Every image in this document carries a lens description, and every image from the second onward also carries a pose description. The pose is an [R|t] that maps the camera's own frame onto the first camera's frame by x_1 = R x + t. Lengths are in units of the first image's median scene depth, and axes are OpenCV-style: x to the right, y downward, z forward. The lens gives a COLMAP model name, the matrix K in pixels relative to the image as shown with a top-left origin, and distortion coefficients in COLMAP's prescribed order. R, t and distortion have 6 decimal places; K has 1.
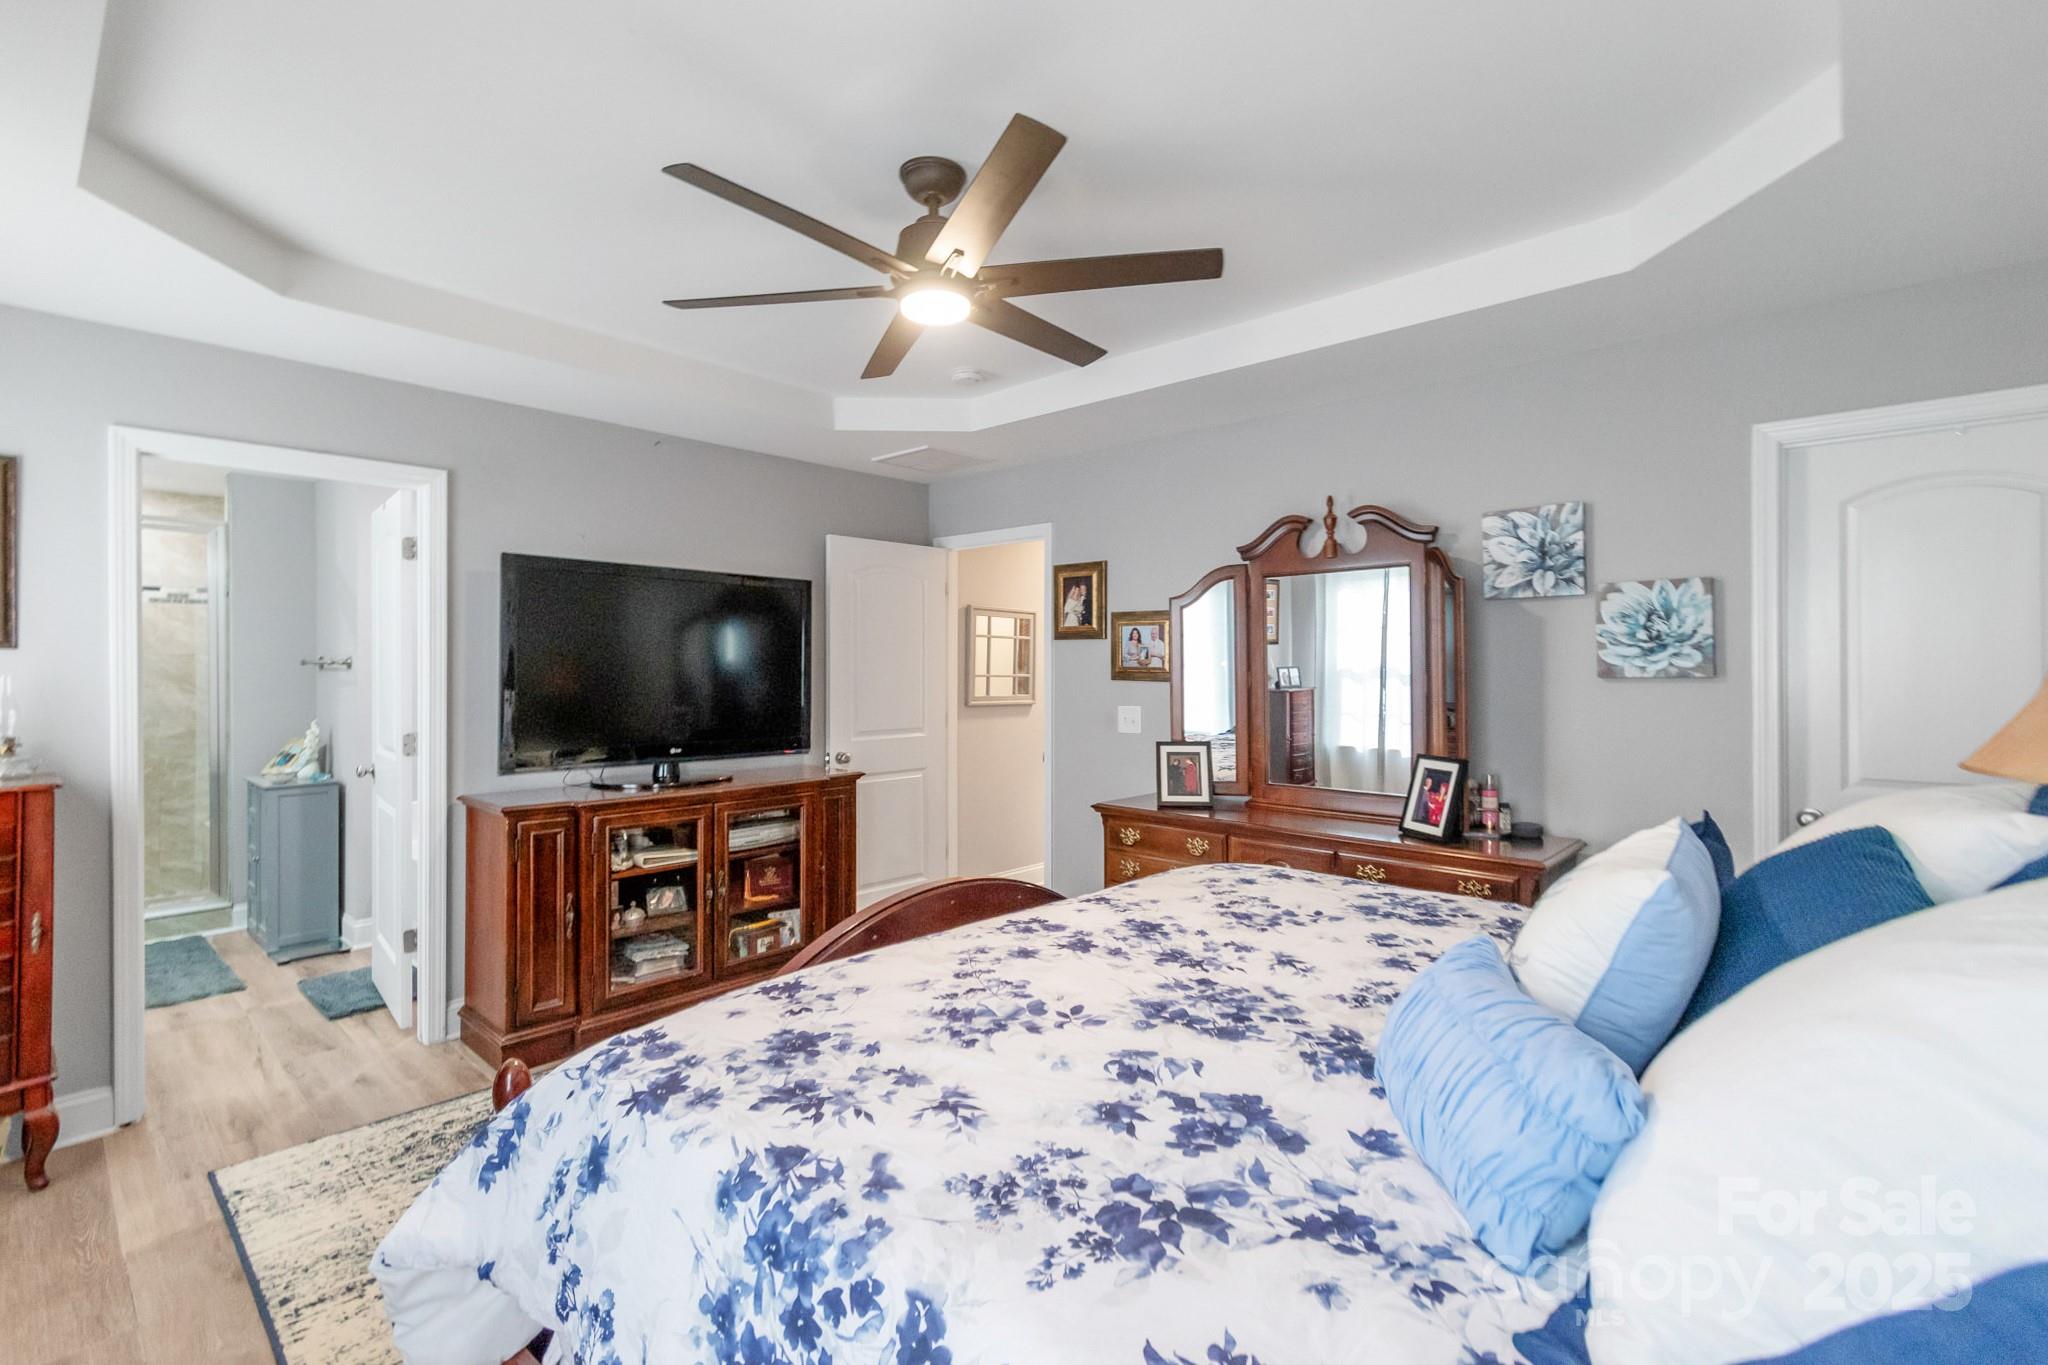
lens RADIAL K [[902.9, 0, 1028.5], [0, 902.9, 675.4], [0, 0, 1]] dist [-0.000283, -0.000338]
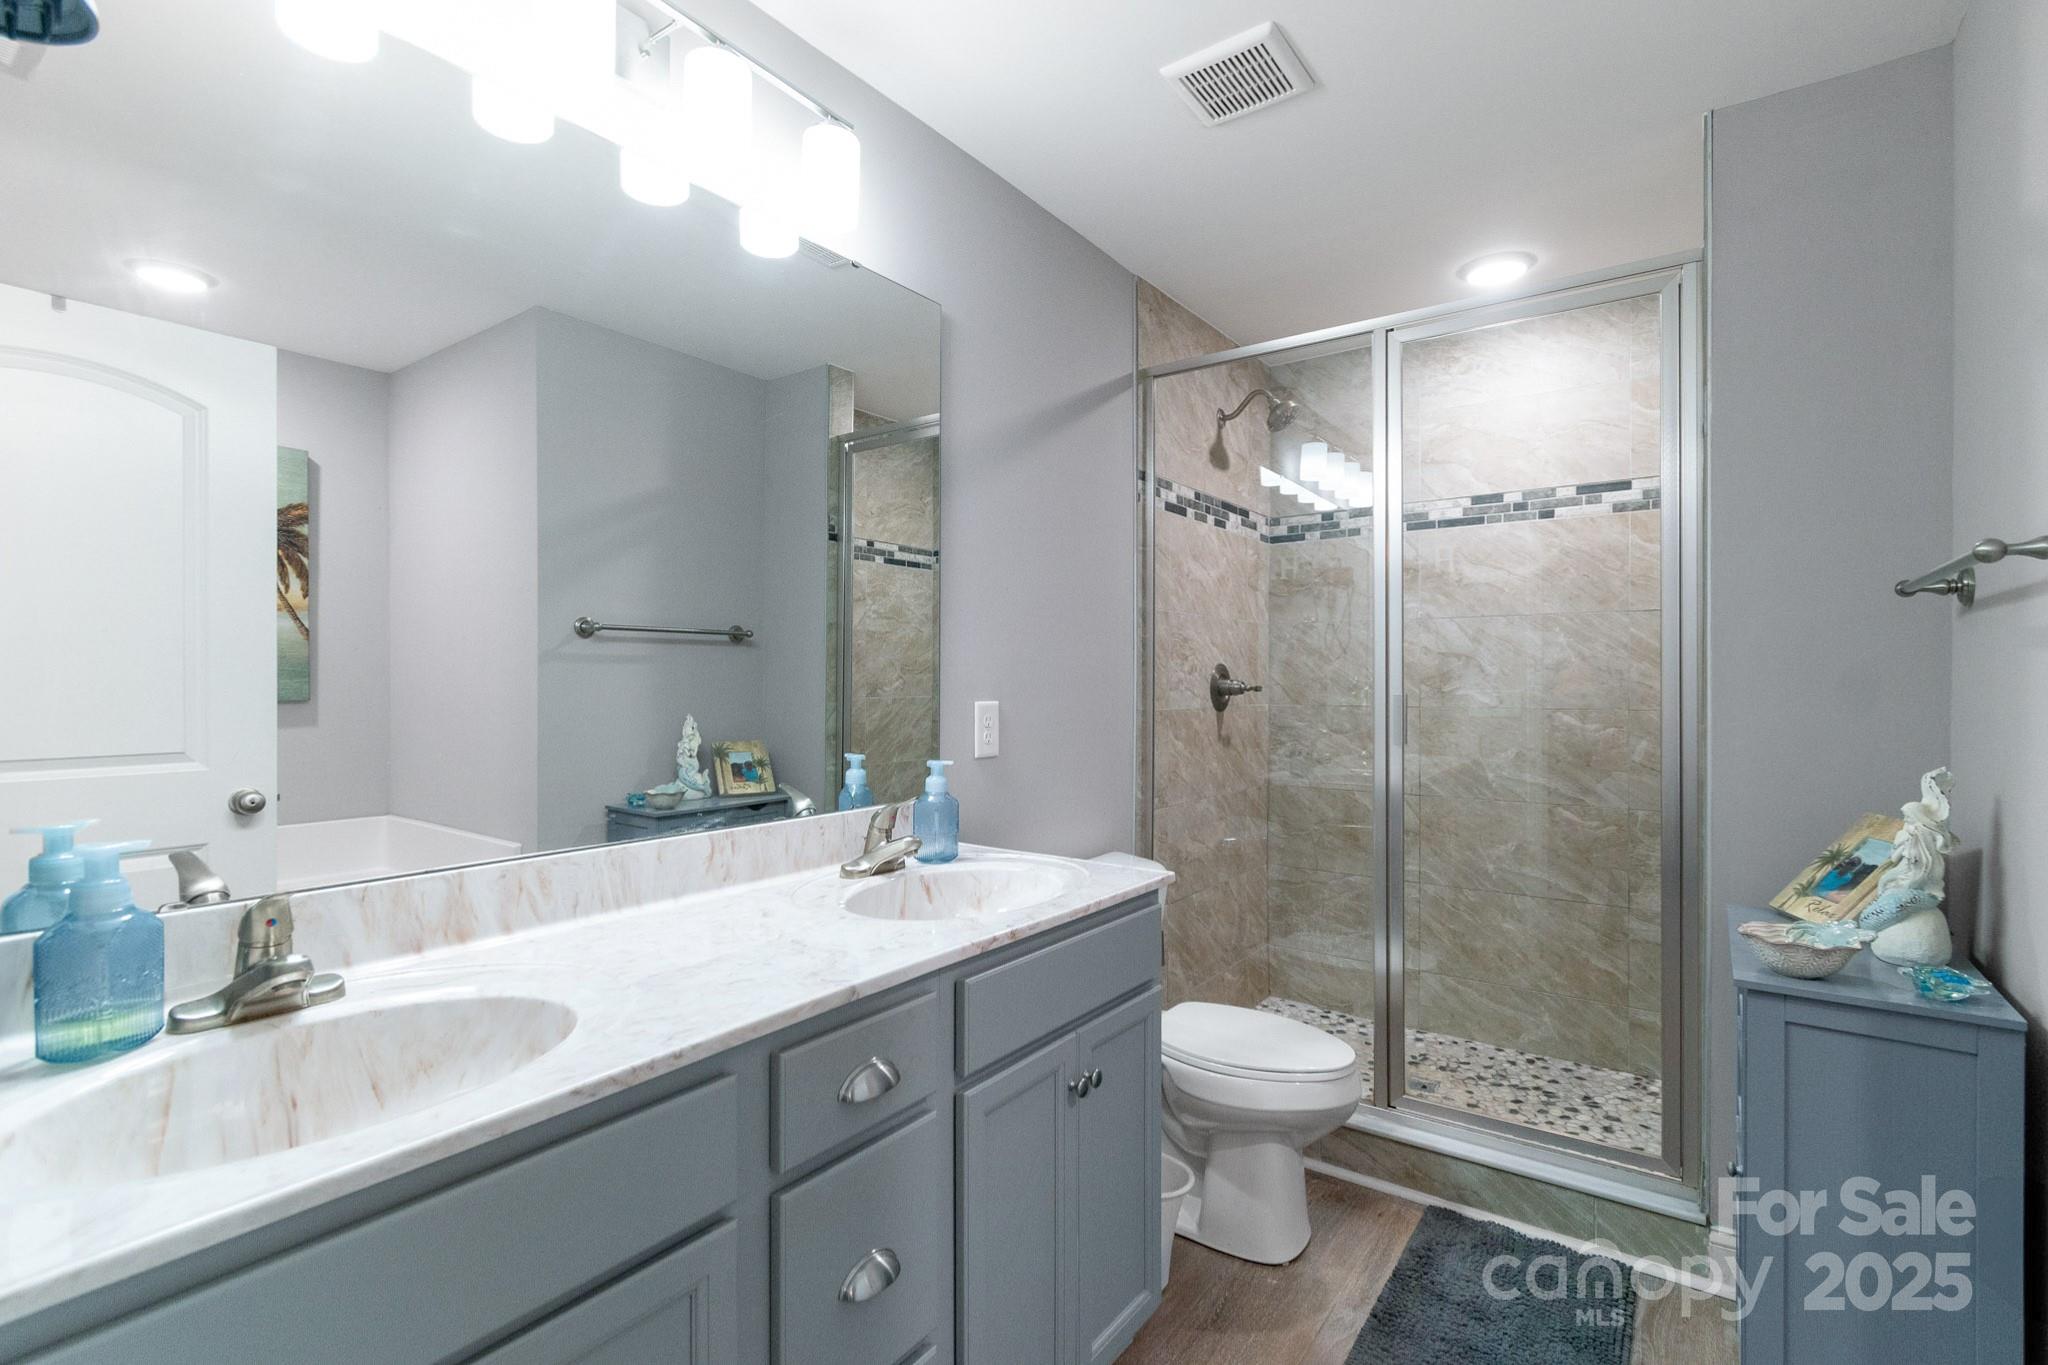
lens RADIAL K [[902.9, 0, 1028.5], [0, 902.9, 675.4], [0, 0, 1]] dist [-0.000283, -0.000338]
pose [[0.083891, 0.001223, -0.996474, -0.519484], [-0.010464, 0.999945, 0.000346, 0.021065], [0.996420, 0.010398, 0.083900, 0.676985]]
